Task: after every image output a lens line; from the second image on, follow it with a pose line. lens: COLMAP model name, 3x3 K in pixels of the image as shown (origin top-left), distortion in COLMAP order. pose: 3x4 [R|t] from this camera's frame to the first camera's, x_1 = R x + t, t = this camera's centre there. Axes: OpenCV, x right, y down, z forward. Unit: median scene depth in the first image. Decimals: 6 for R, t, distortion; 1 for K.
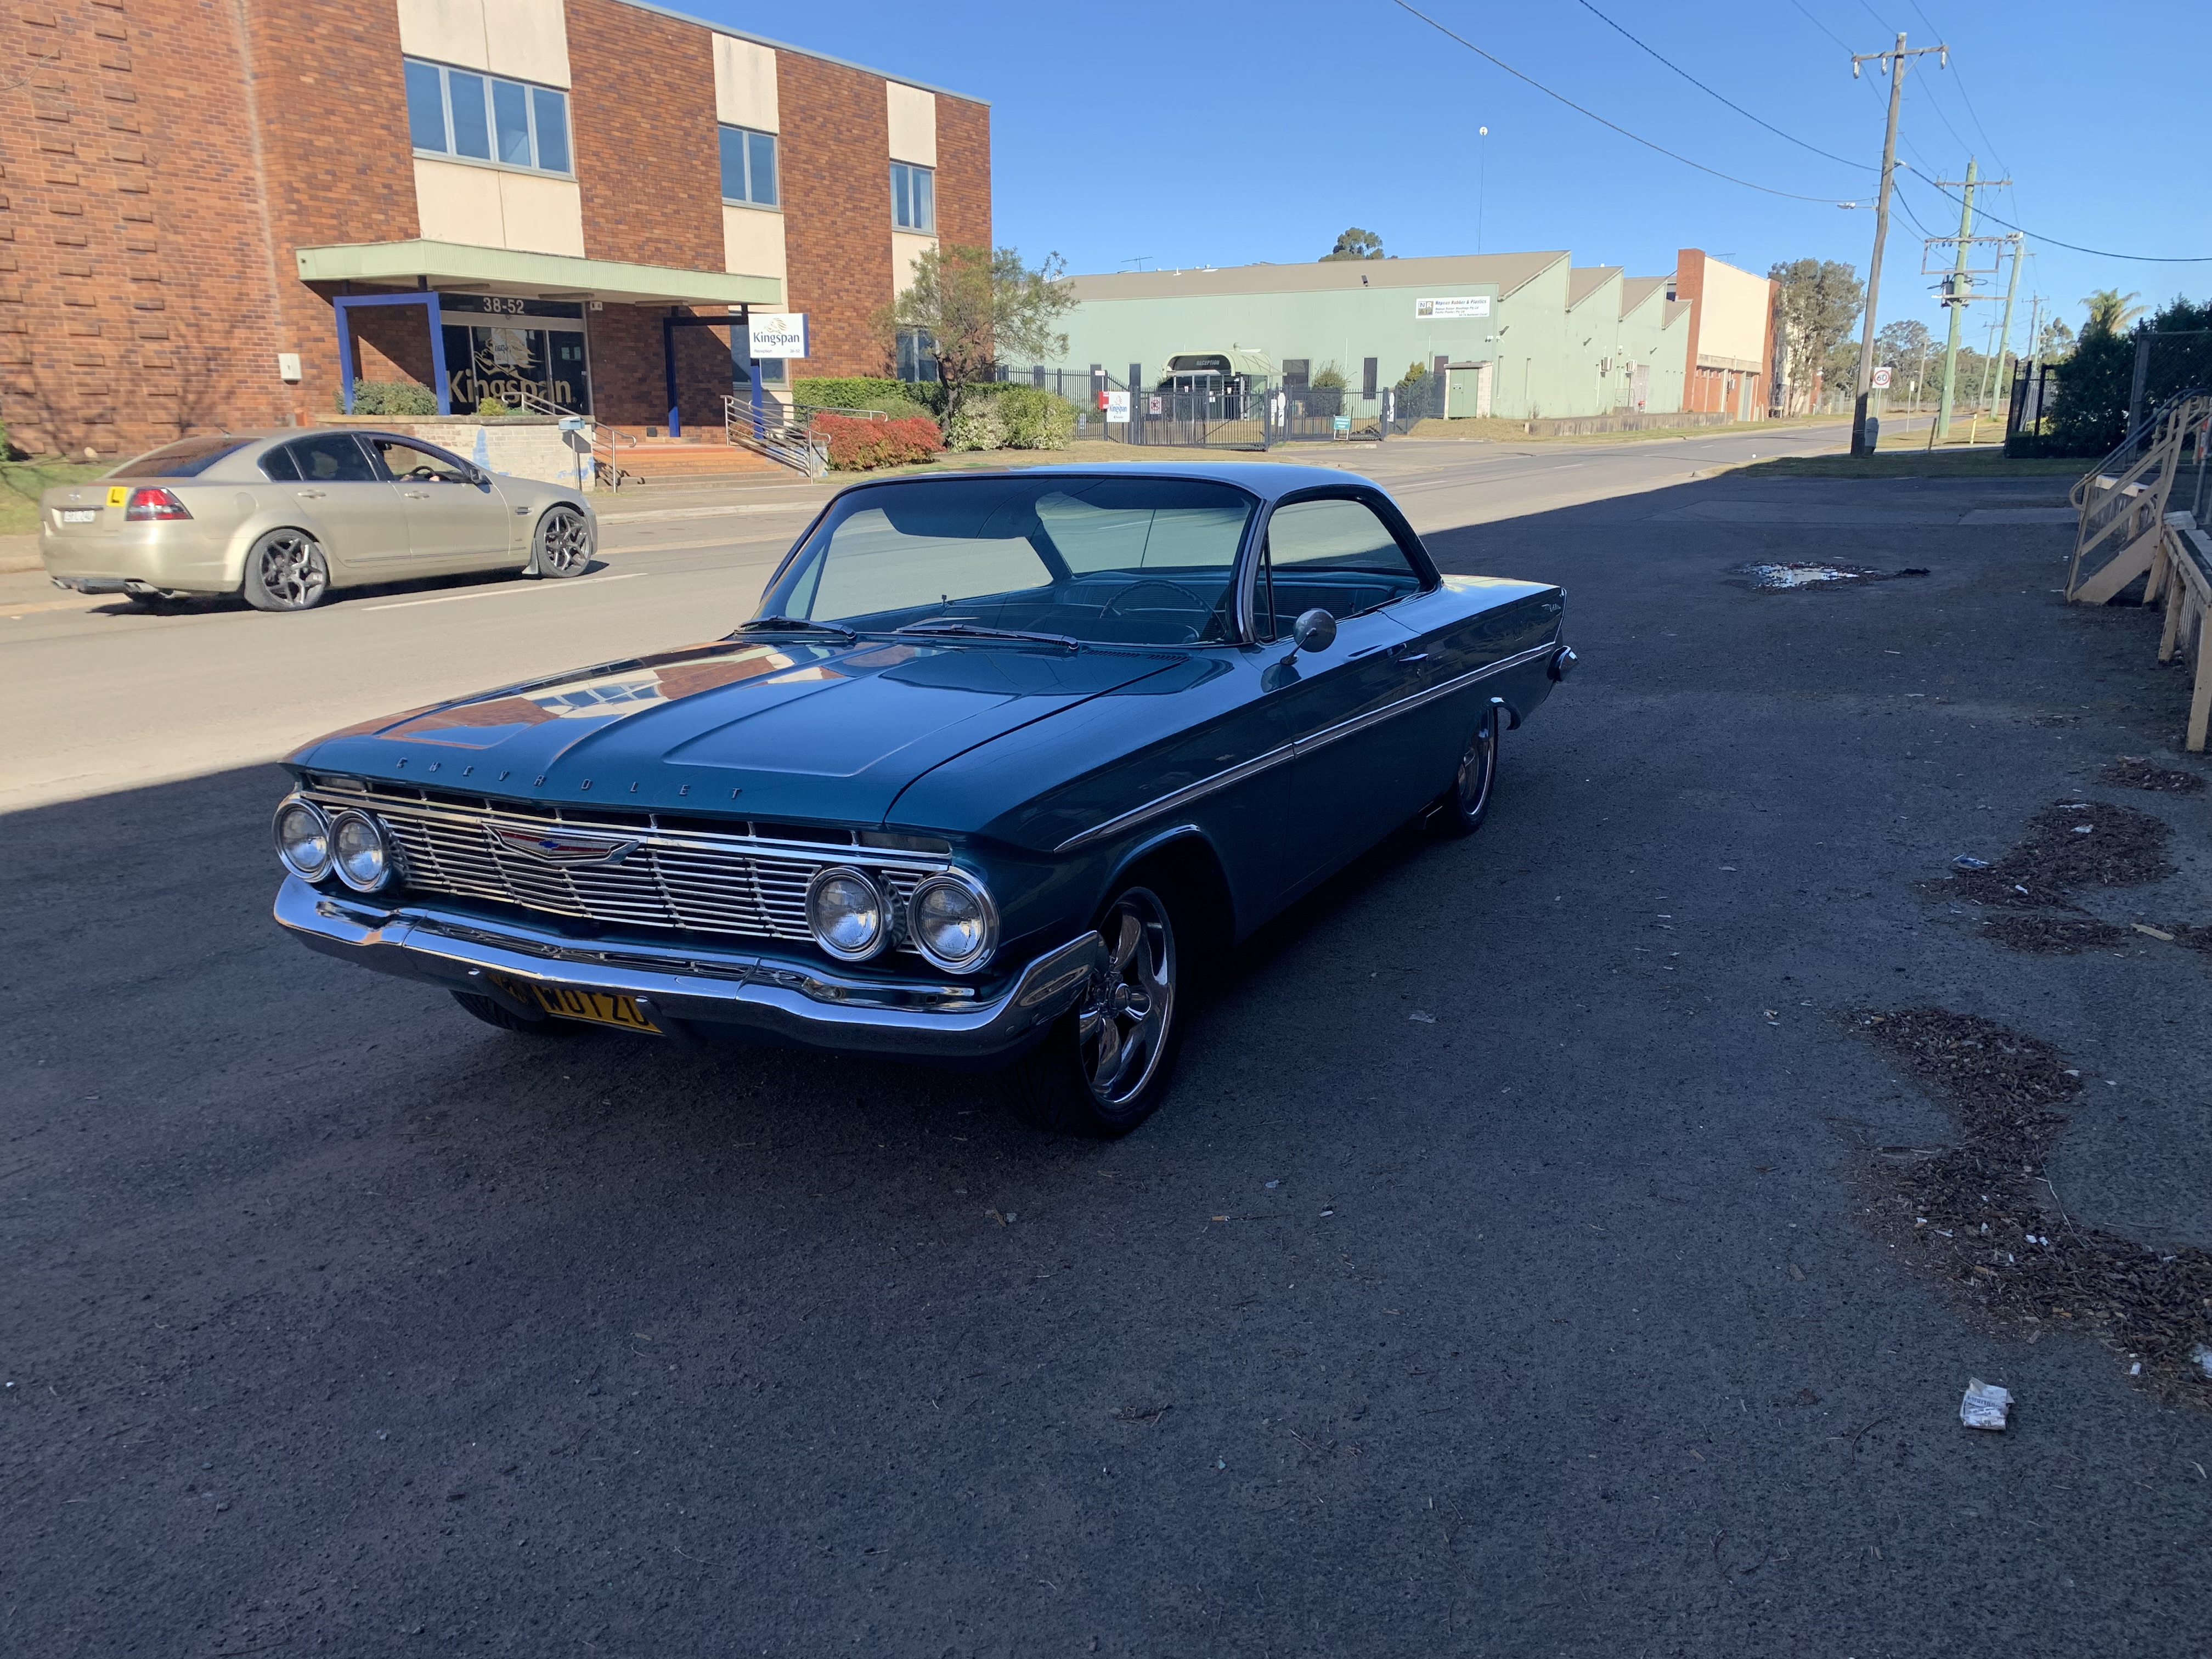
lens RADIAL K [[1686.1, 0, 1042.0], [0, 1686.1, 877.5], [0, 0, 1]] dist [0.025511, -0.028225]
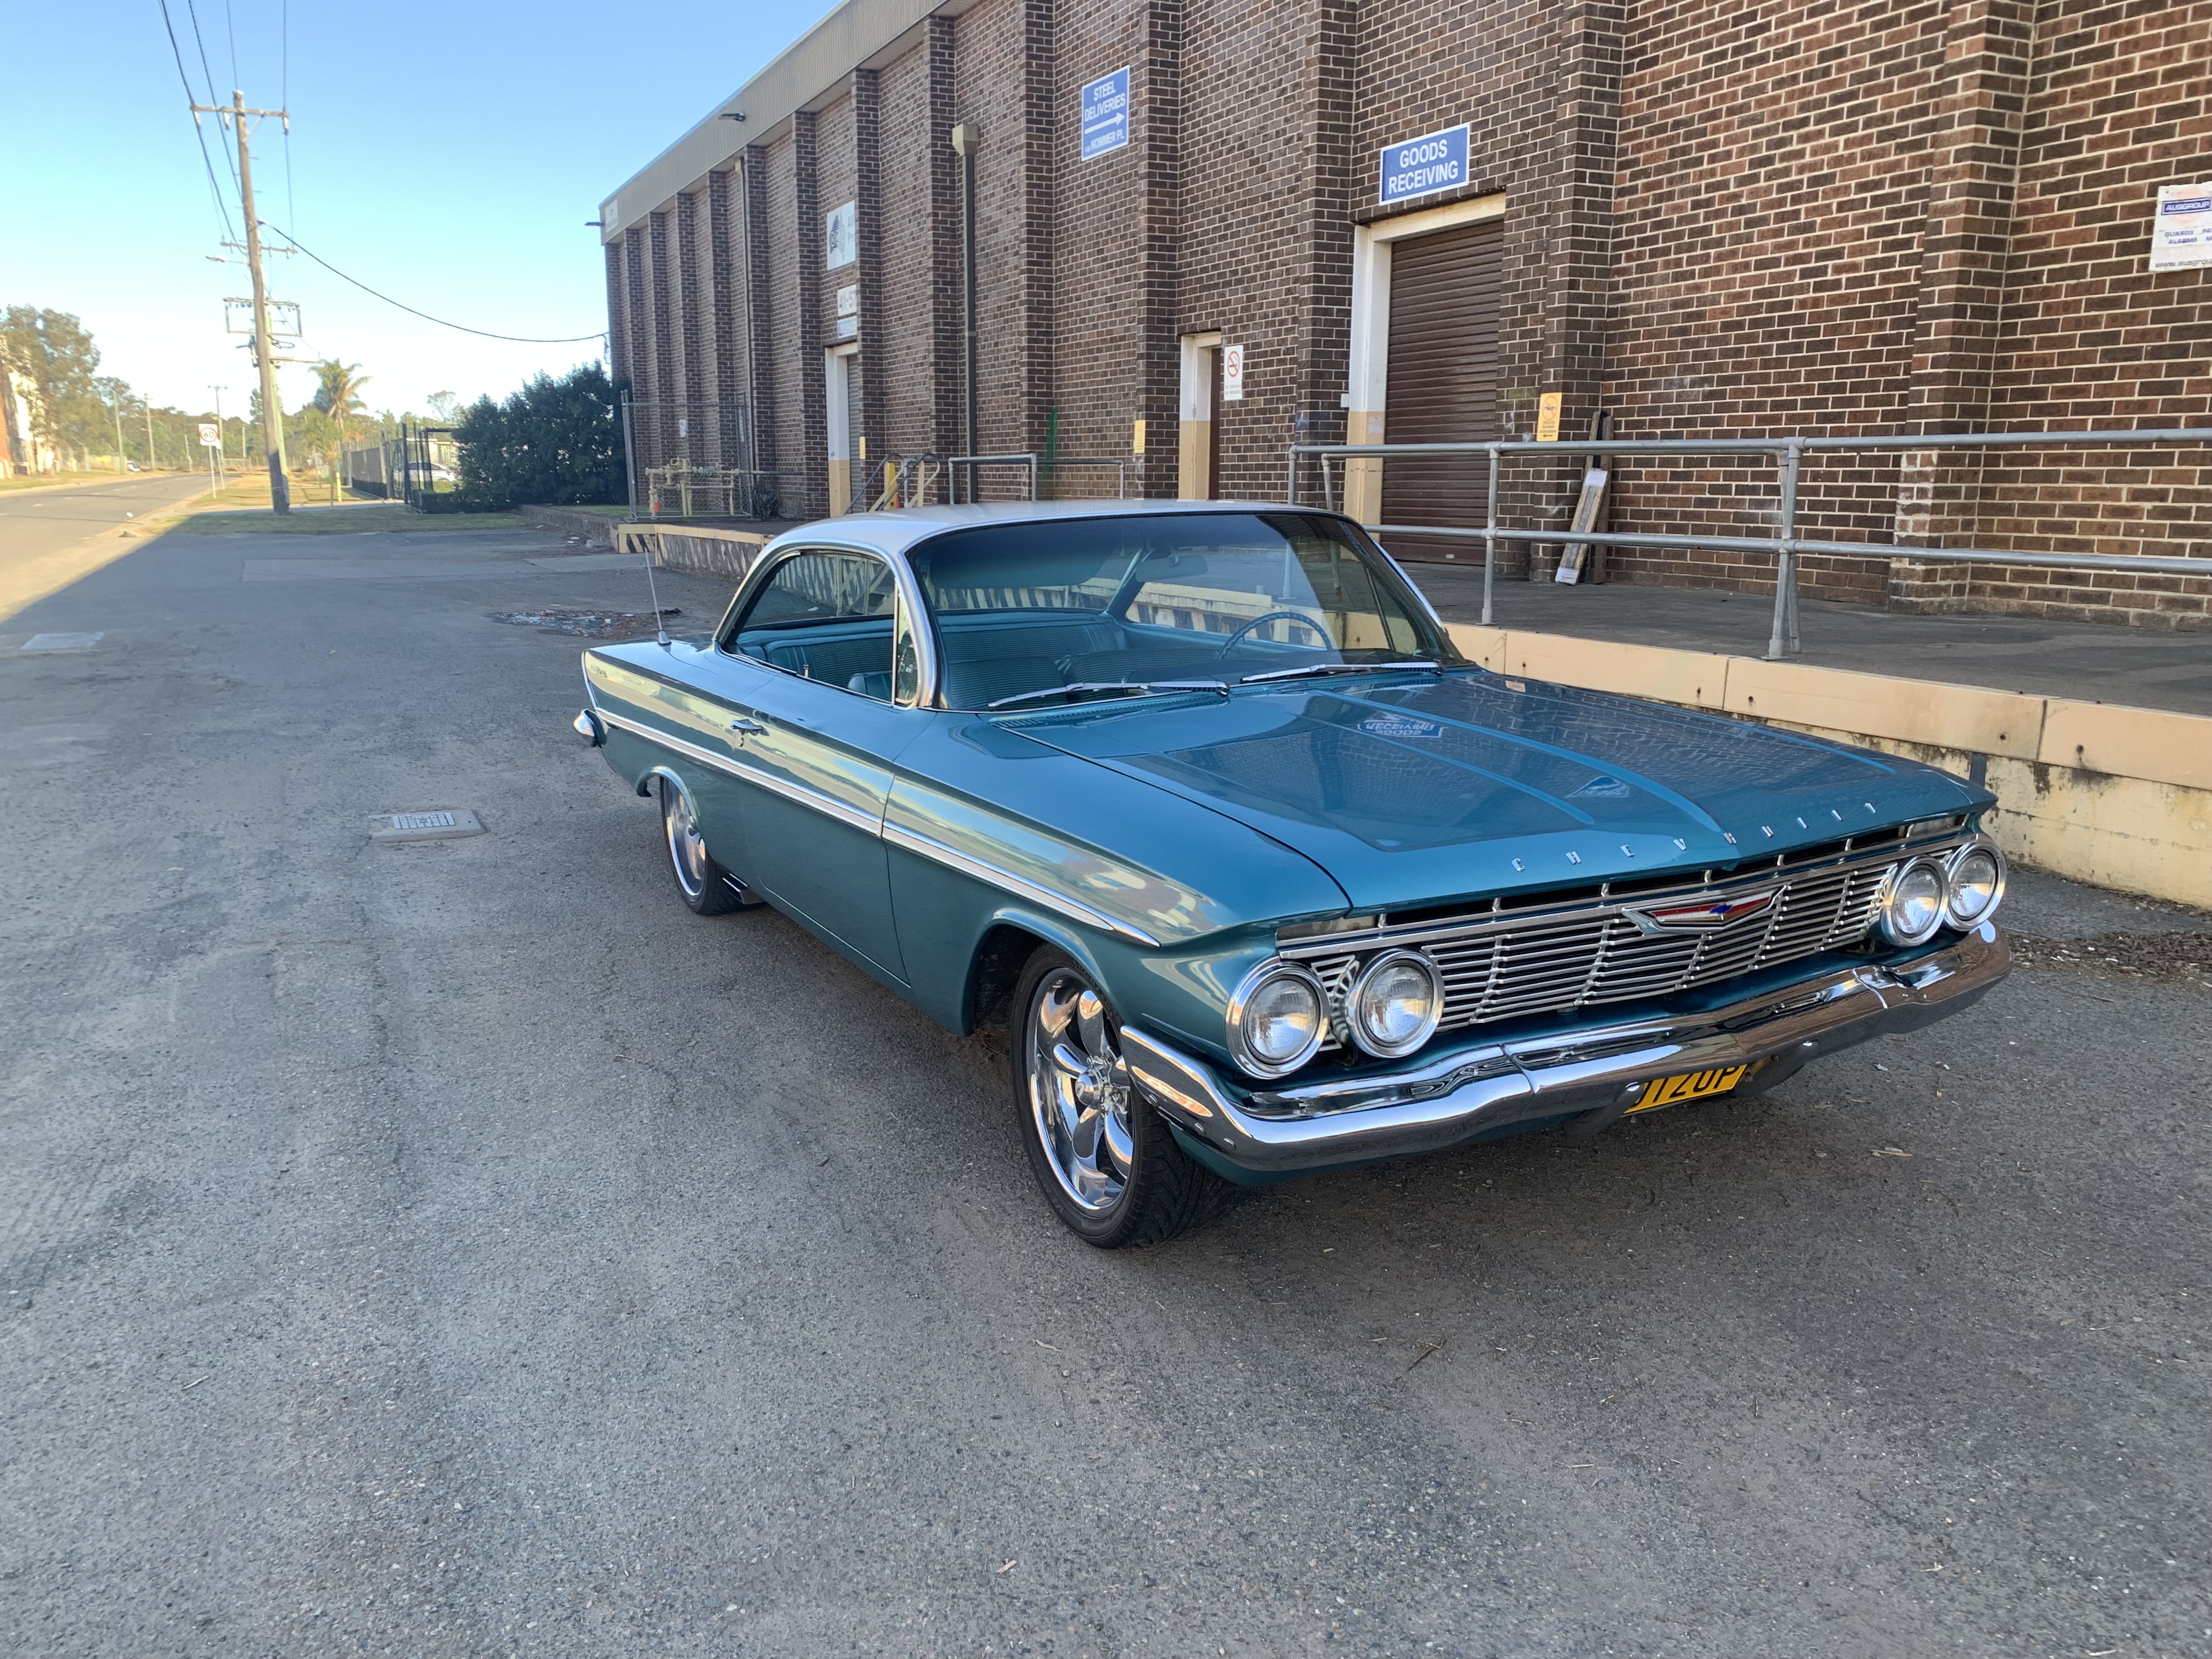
lens RADIAL K [[1696.5, 0, 1096.0], [0, 1696.5, 882.0], [0, 0, 1]] dist [0.010608, -0.002863]
pose [[0.576380, -0.180084, 0.797092, -0.090321], [0.204835, 0.976114, 0.072412, -0.012939], [-0.791093, 0.121536, 0.599500, 0.056166]]
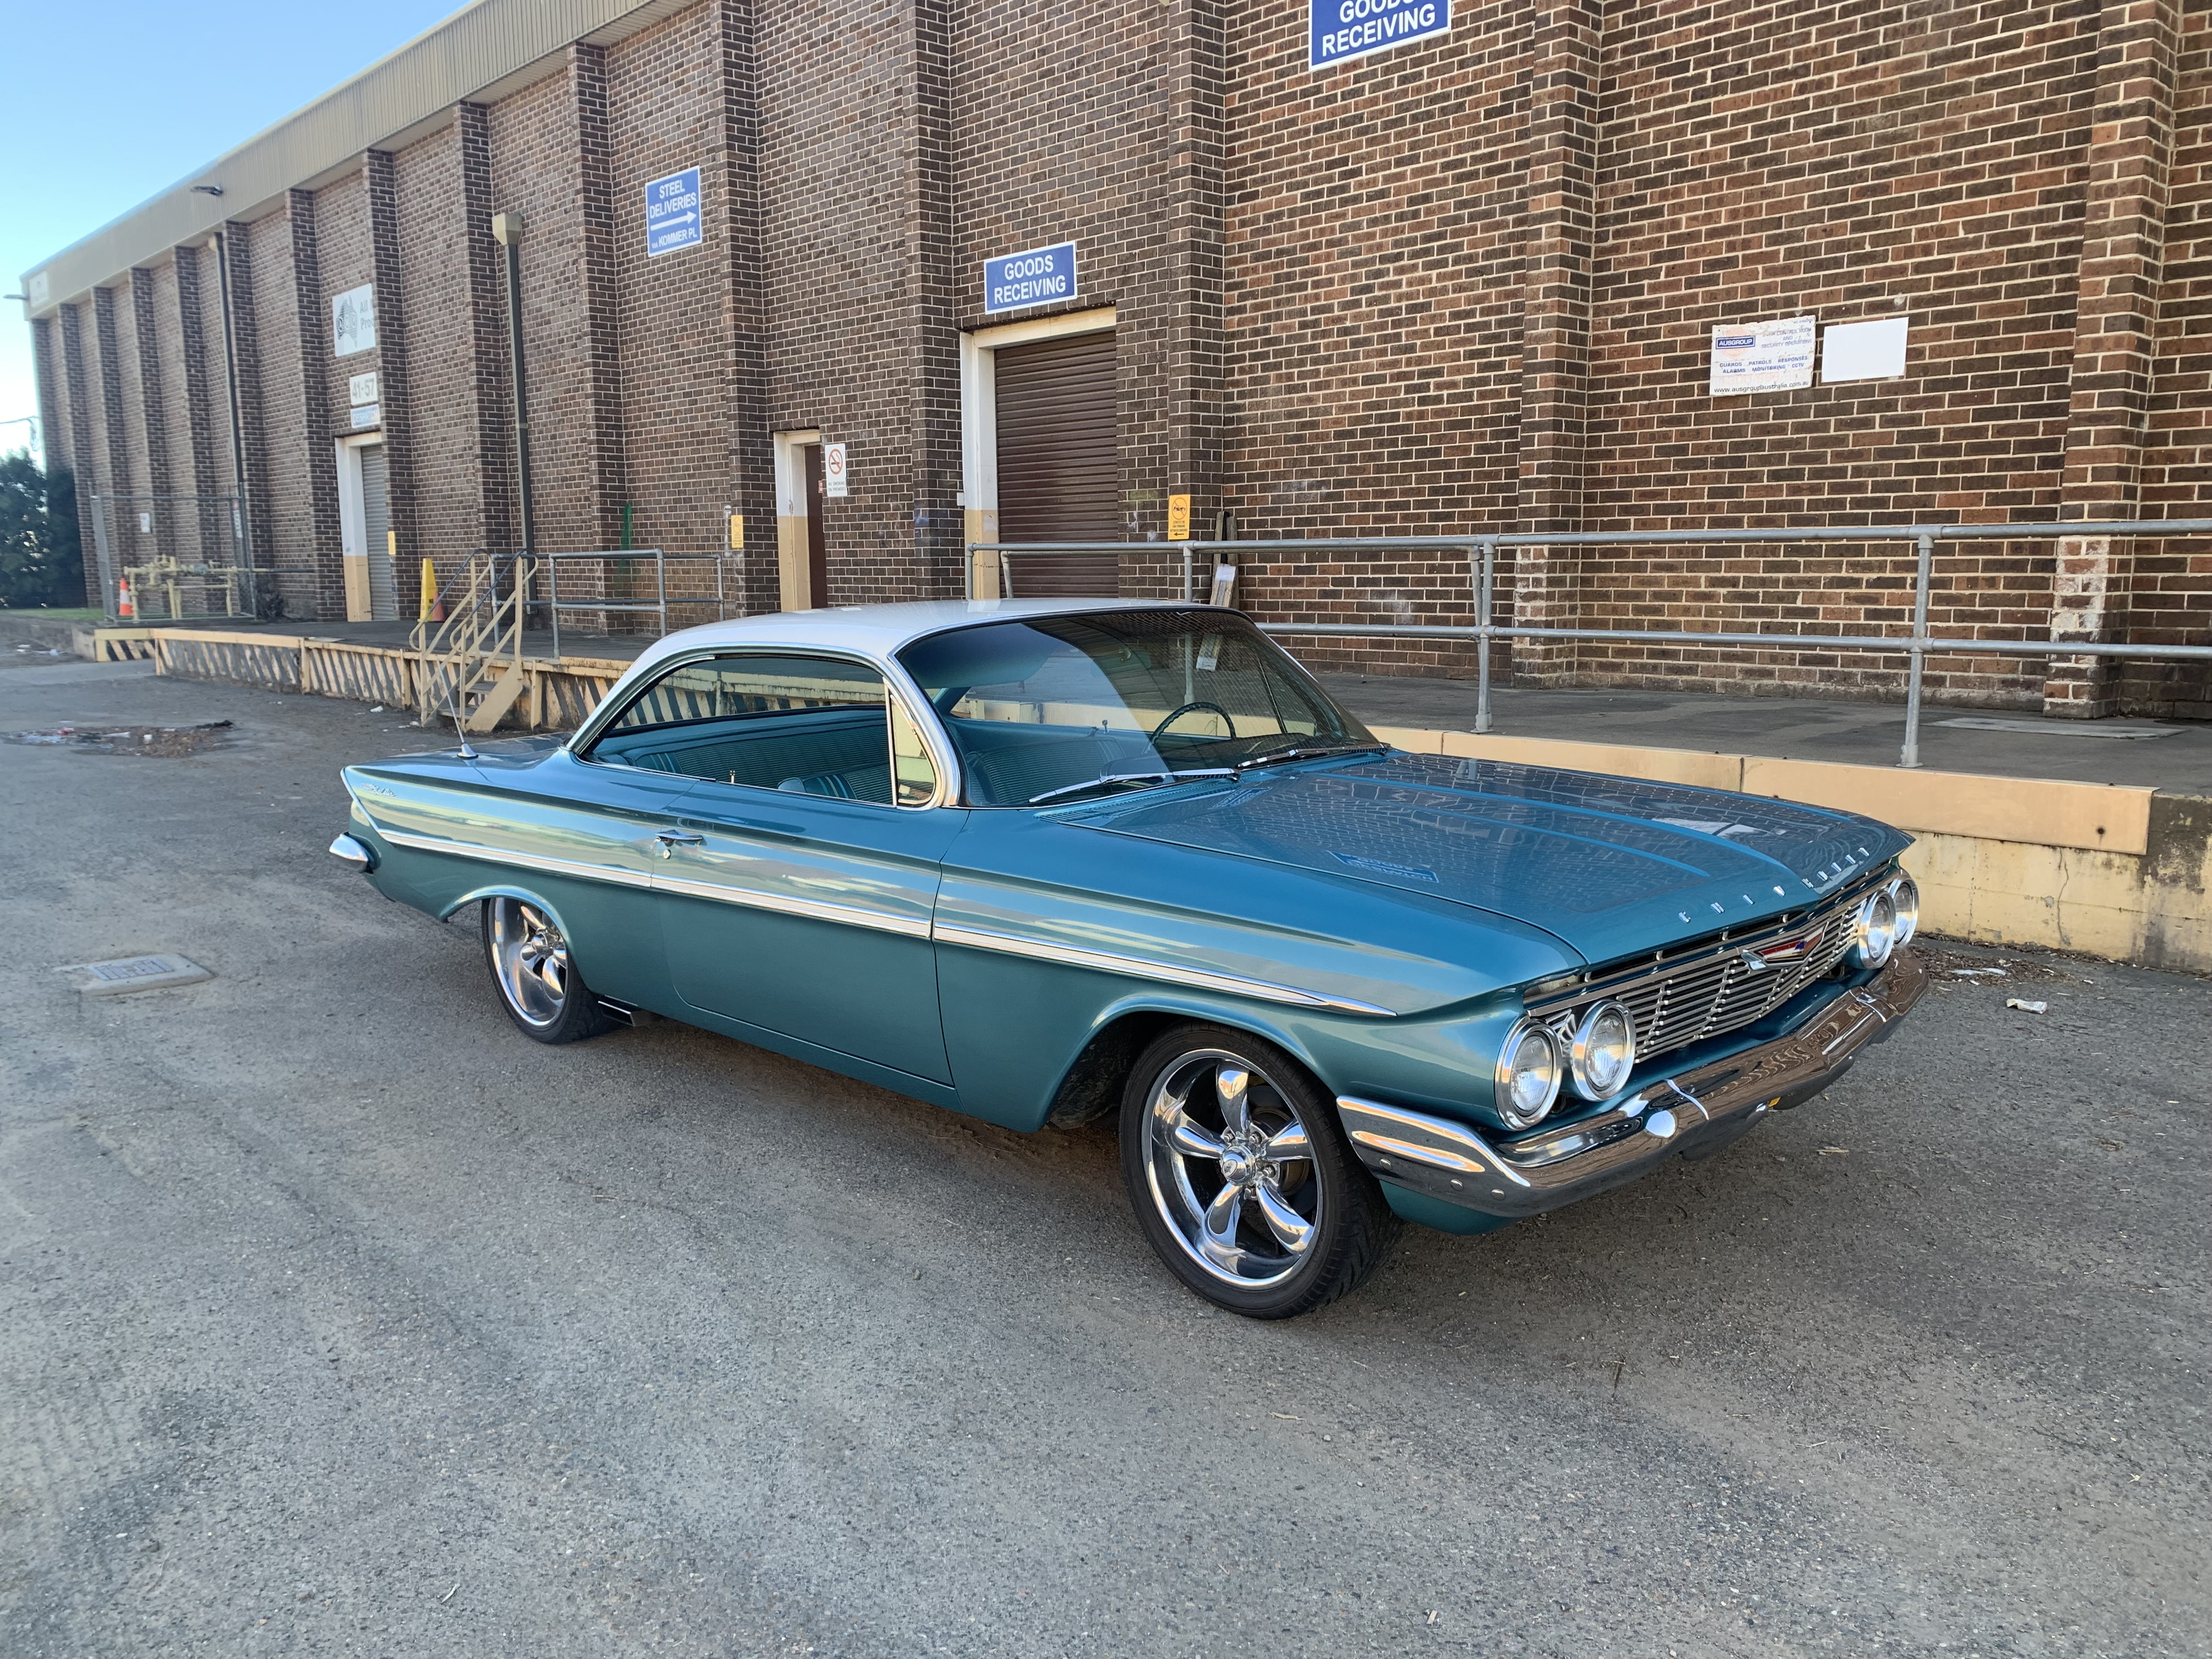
lens RADIAL K [[1708.8, 0, 1089.8], [0, 1708.8, 867.7], [0, 0, 1]] dist [0.009786, -0.001348]
pose [[0.317851, -0.158075, 0.934871, -0.105484], [0.250028, 0.965078, 0.078174, -0.019601], [-0.914580, 0.208896, 0.346274, 0.078525]]
